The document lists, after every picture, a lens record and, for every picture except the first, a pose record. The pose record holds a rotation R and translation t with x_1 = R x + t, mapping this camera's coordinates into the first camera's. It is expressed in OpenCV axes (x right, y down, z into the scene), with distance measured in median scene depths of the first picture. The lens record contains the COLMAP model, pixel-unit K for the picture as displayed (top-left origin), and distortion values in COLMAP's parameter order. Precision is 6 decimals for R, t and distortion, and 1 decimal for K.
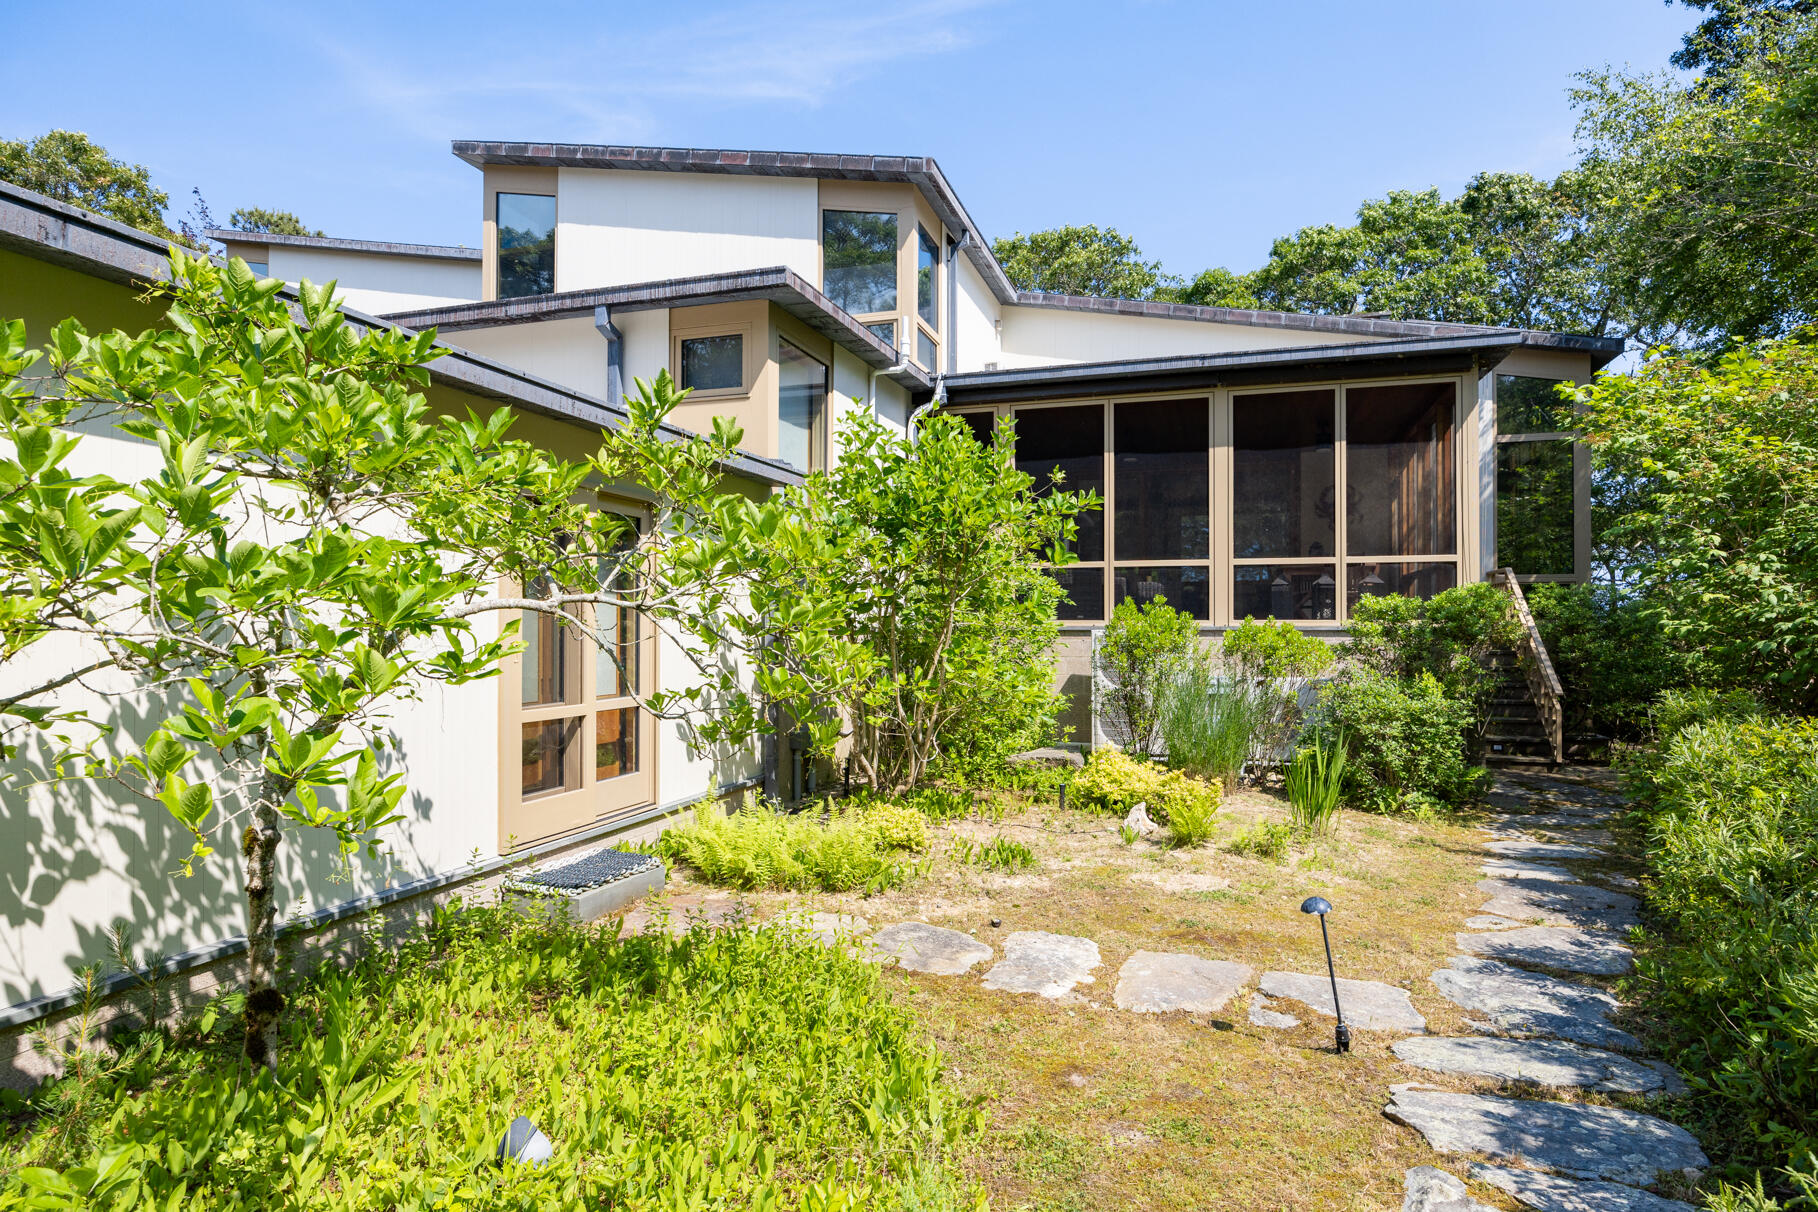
lens RADIAL K [[1019.6, 0, 904.0], [0, 1019.6, 618.5], [0, 0, 1]] dist [0.001979, 0.000267]
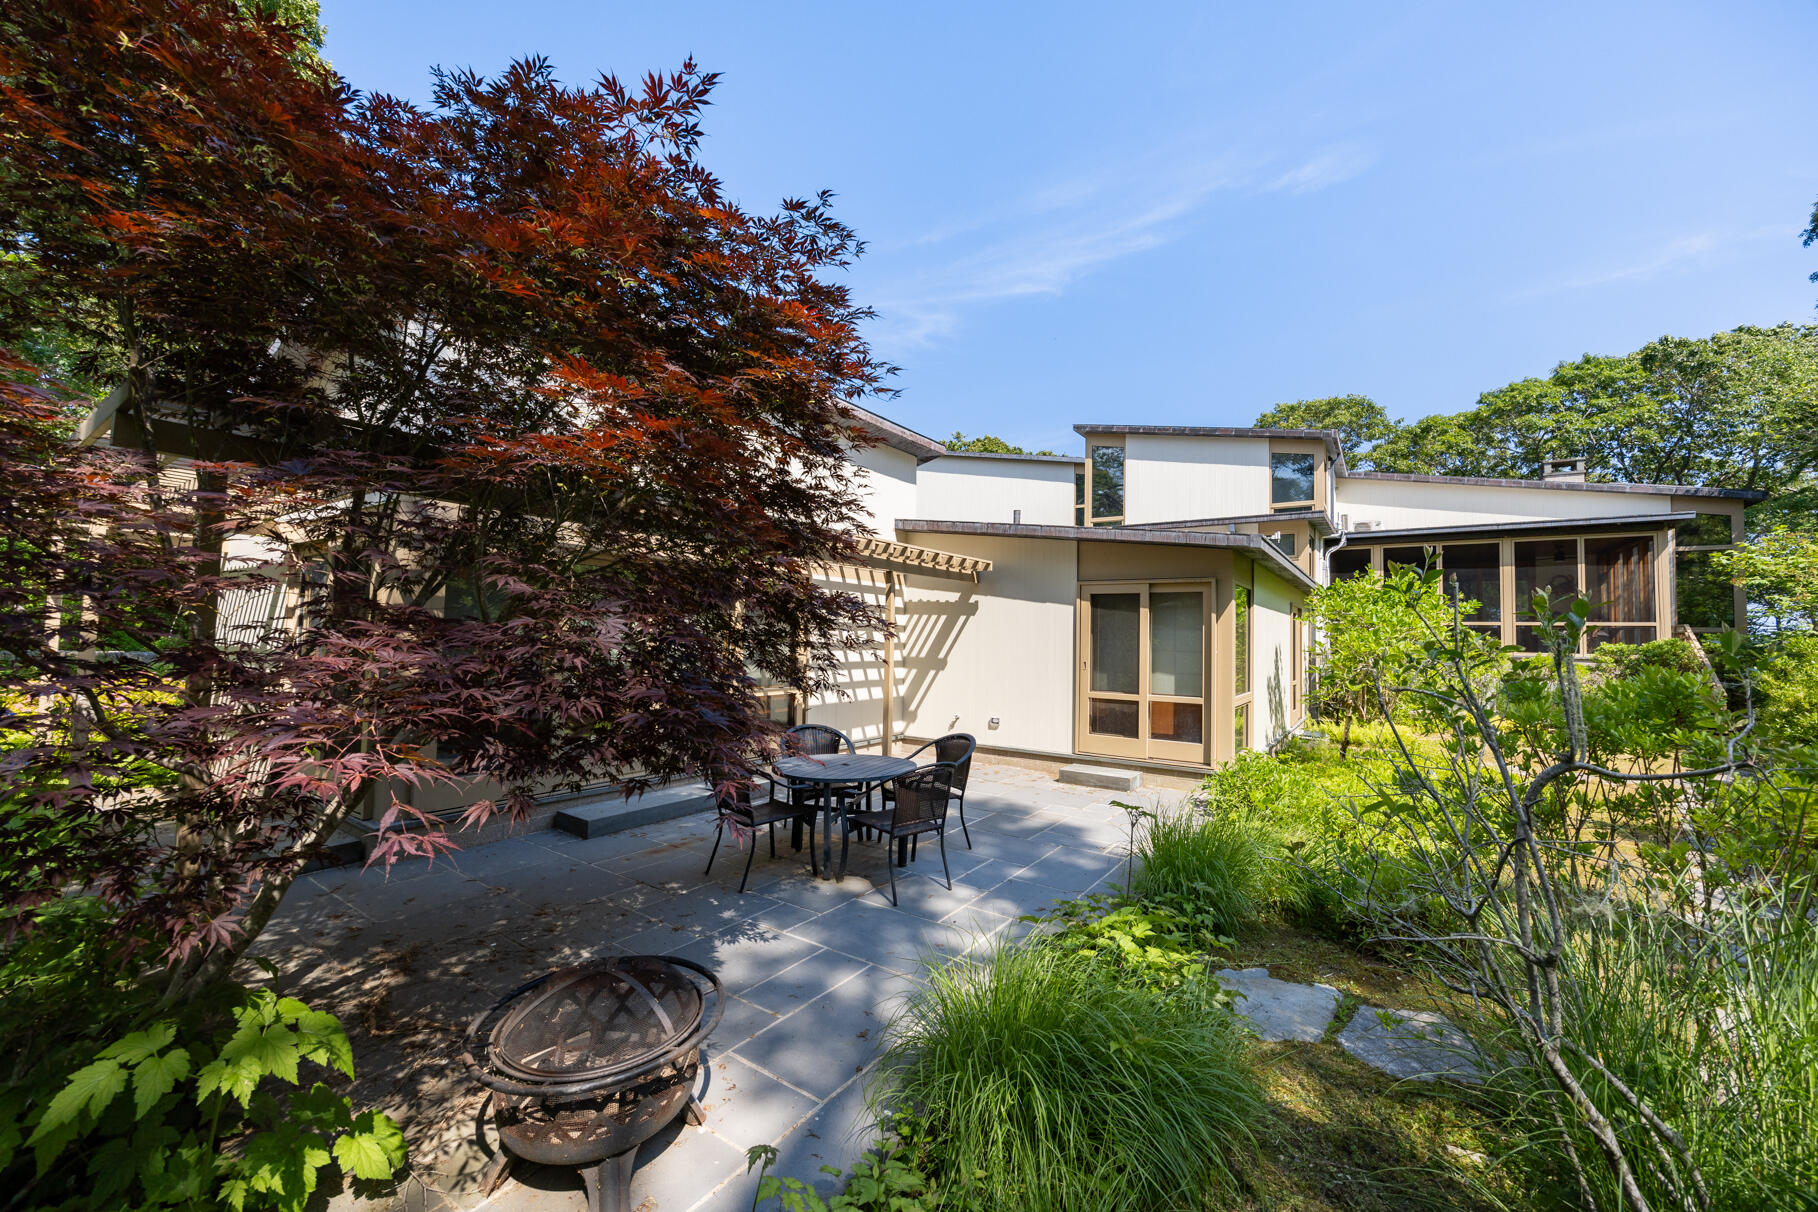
lens RADIAL K [[719.9, 0, 907.4], [0, 719.9, 602.9], [0, 0, 1]] dist [-0.005311, -0.000901]
pose [[0.957879, 0.001729, -0.287167, -0.395369], [-0.014507, 0.998997, -0.042373, -0.017690], [0.286805, 0.044754, 0.956943, -0.657840]]
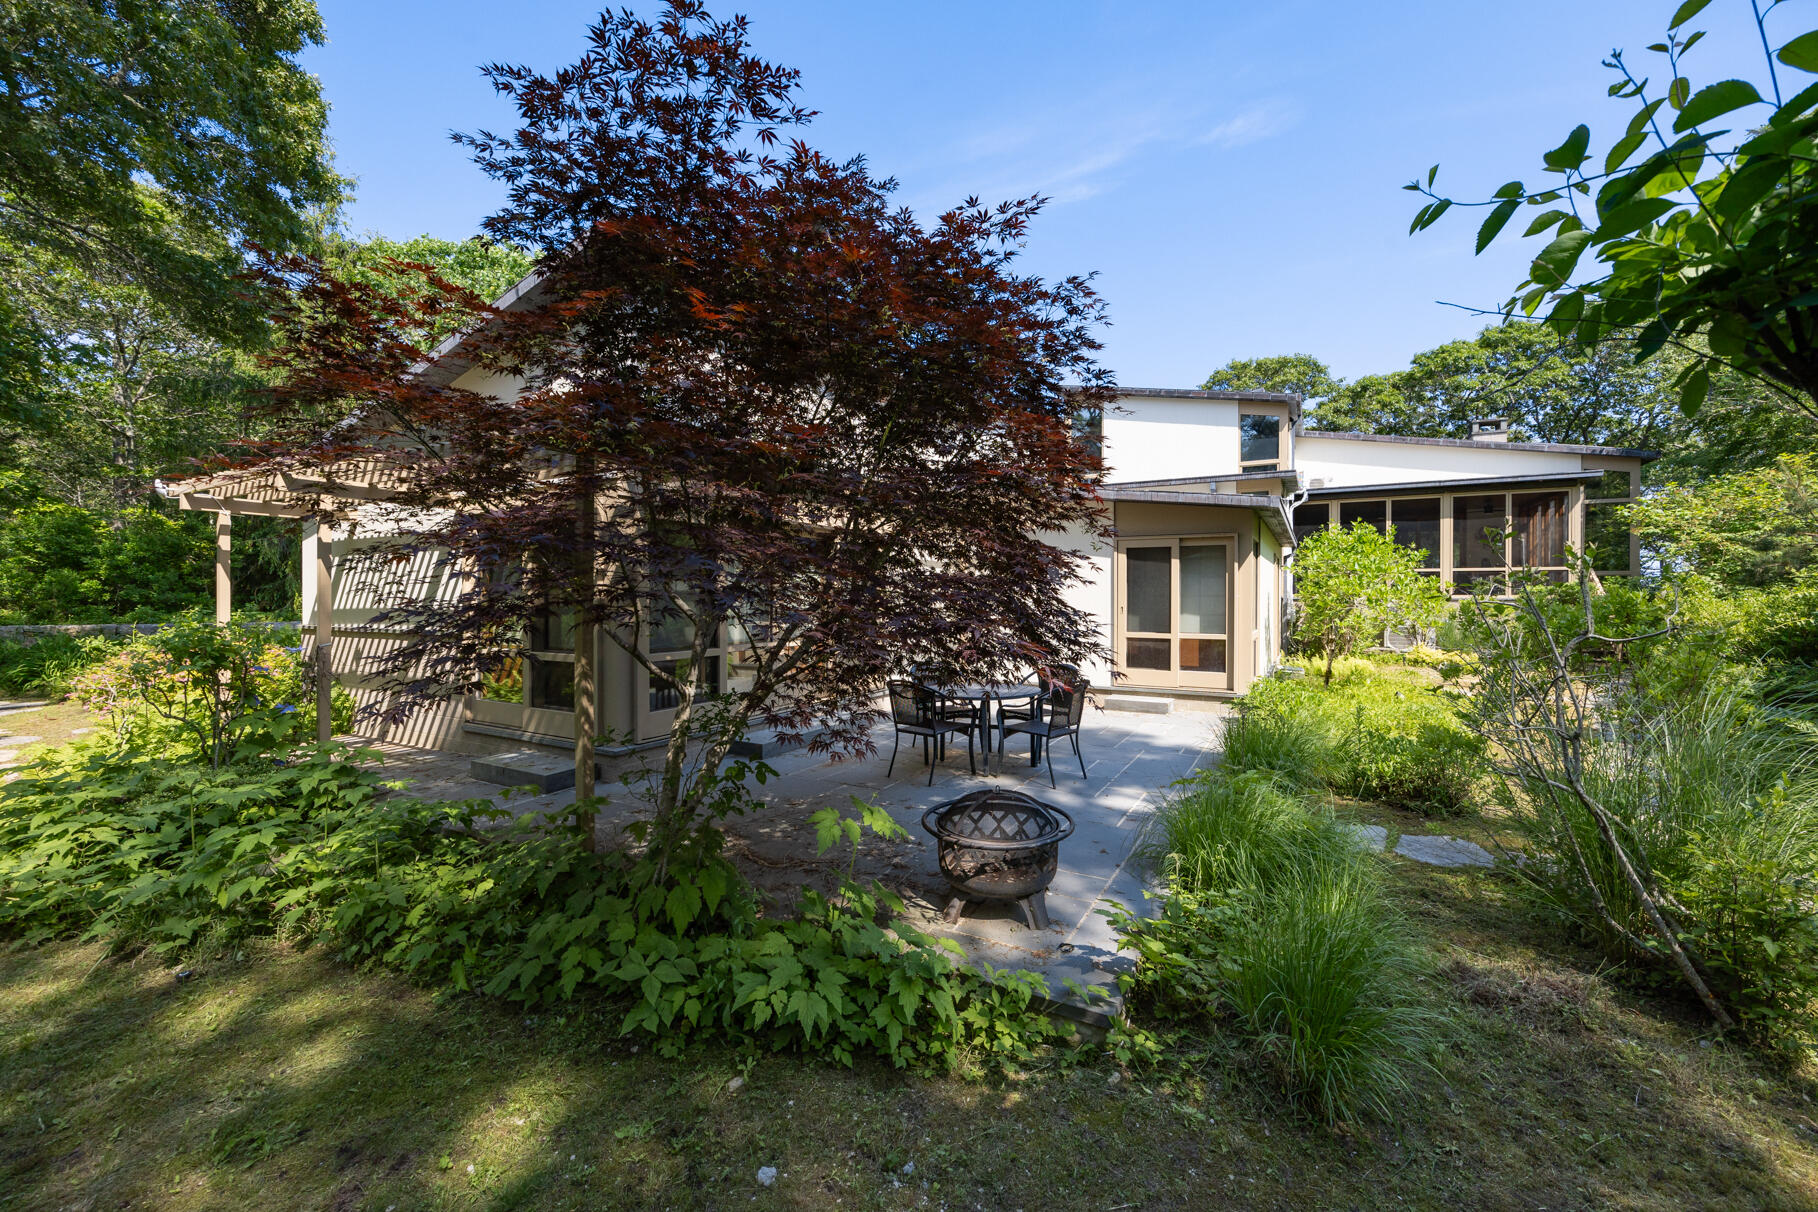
lens RADIAL K [[719.9, 0, 923.4], [0, 719.9, 594.8], [0, 0, 1]] dist [-0.005311, -0.000901]
pose [[0.978511, 0.000022, -0.206193, -0.469225], [0.001689, 0.999966, 0.008120, -0.013527], [0.206186, -0.008294, 0.978478, -0.757643]]
